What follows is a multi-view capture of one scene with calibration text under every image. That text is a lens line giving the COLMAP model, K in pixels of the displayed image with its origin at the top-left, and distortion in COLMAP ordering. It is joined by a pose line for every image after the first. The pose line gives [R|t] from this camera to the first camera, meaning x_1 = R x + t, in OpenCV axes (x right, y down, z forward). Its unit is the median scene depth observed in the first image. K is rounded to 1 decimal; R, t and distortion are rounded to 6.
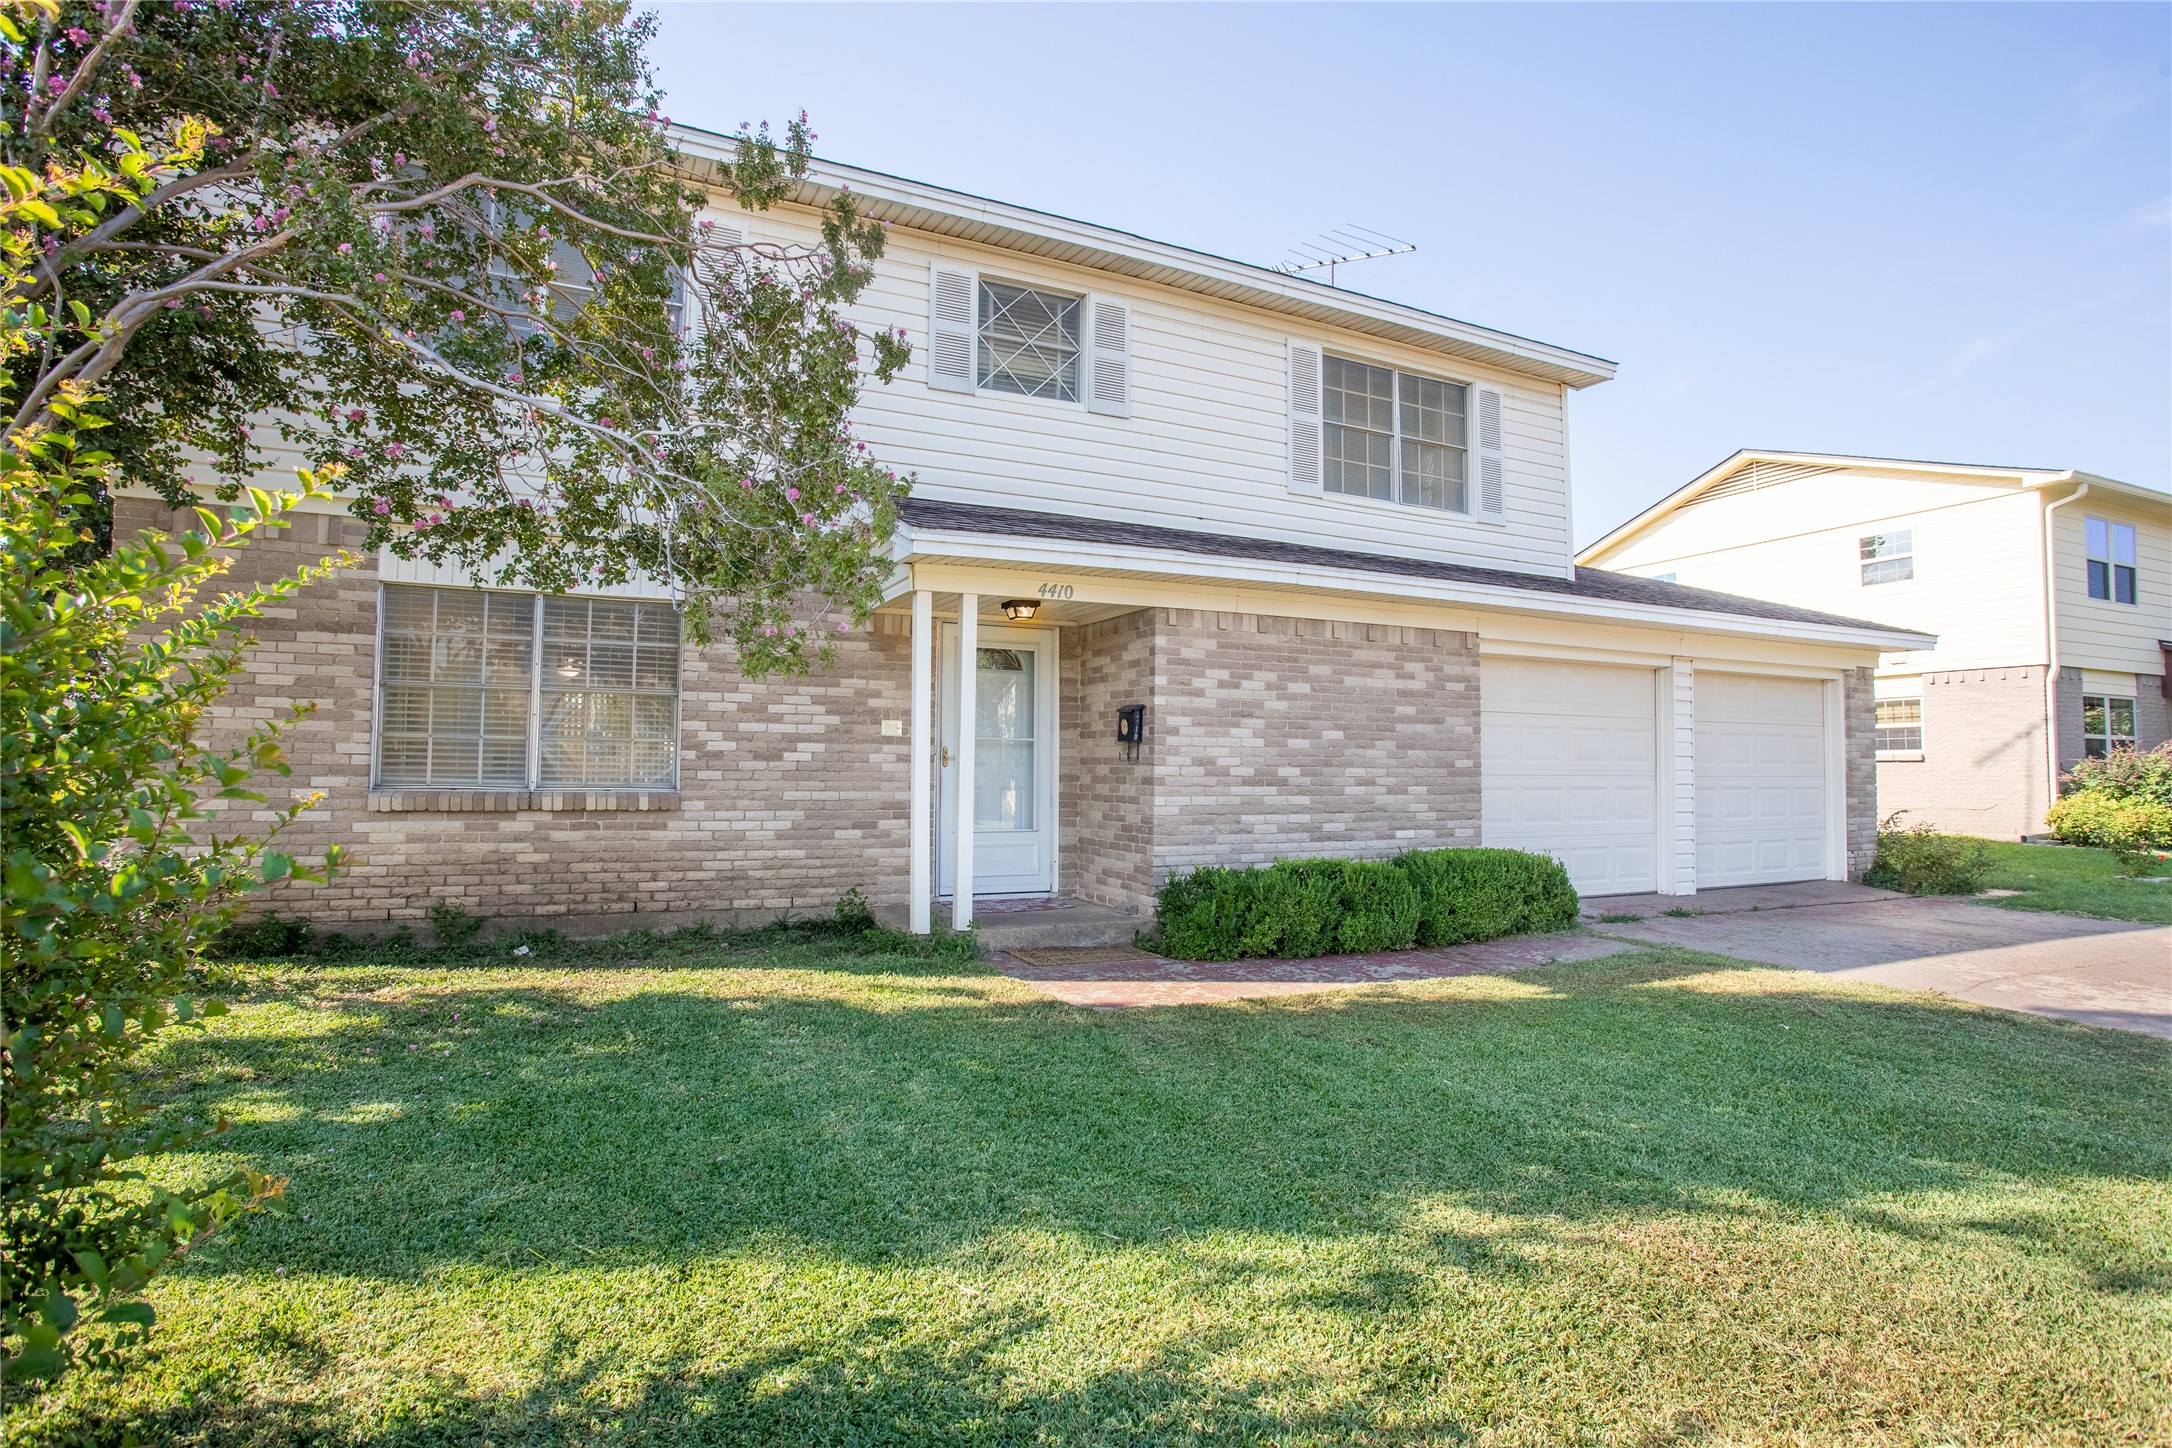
lens RADIAL K [[1135.8, 0, 1086.0], [0, 1135.8, 724.0], [0, 0, 1]] dist [-0.004590, -0.000366]
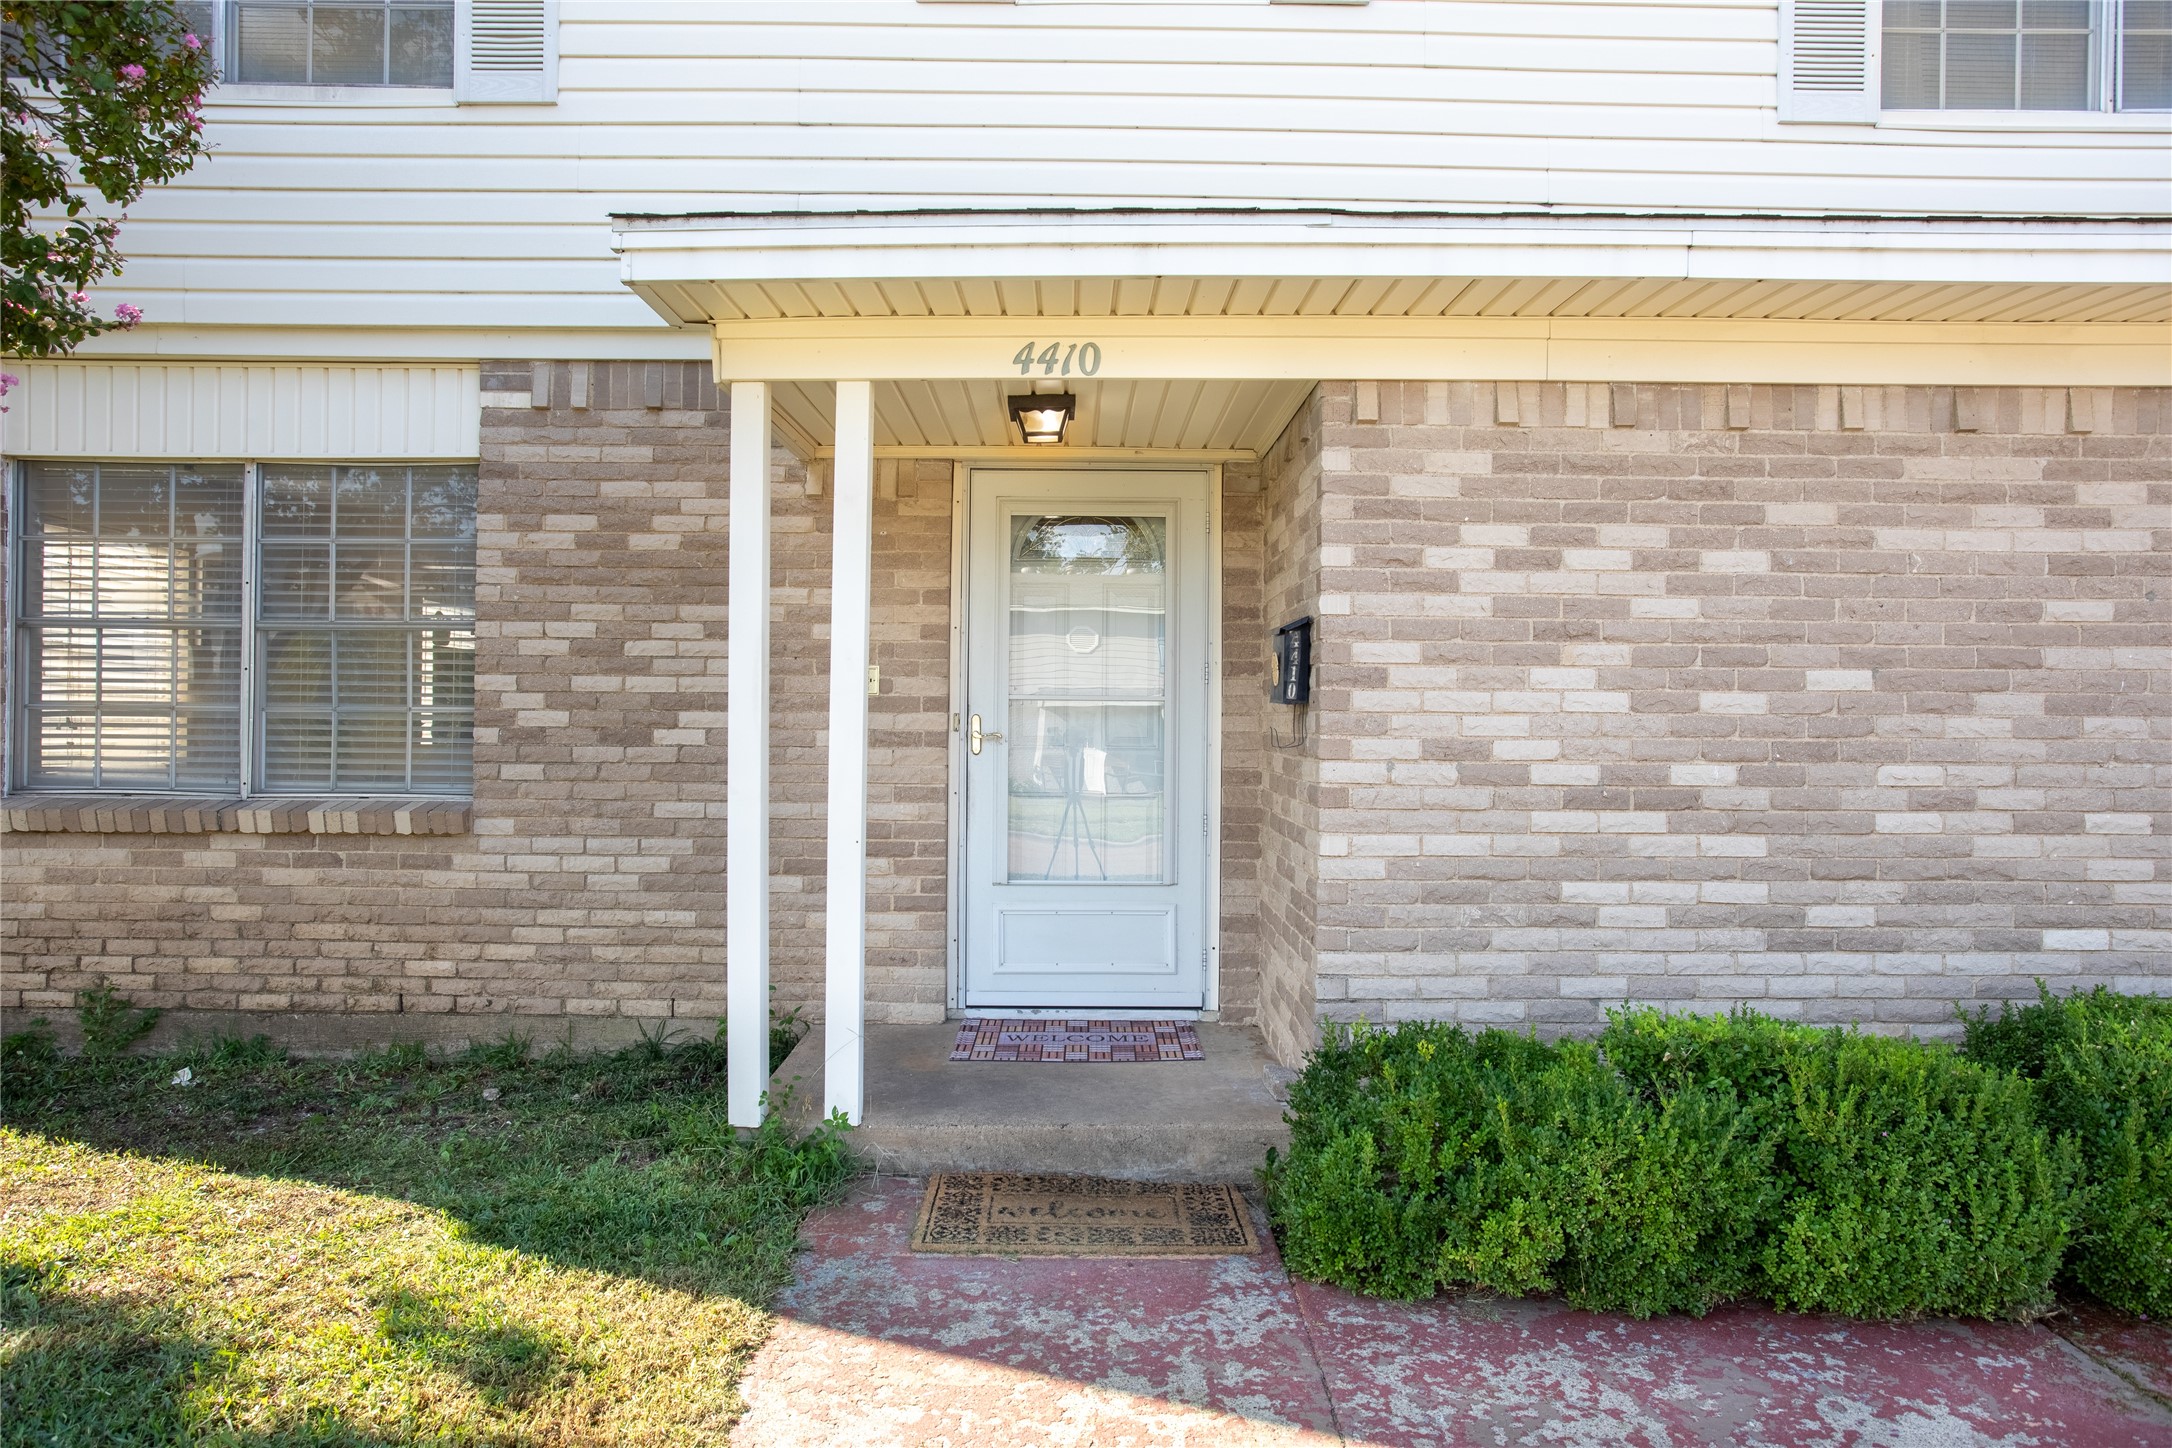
lens RADIAL K [[1381.9, 0, 1086.0], [0, 1381.9, 724.0], [0, 0, 1]] dist [-0.035695, 0.055179]
pose [[0.908207, -0.003049, -0.418509, 0.193843], [0.018920, 0.999250, 0.033777, 0.004305], [0.418093, -0.038595, 0.907584, 0.499424]]
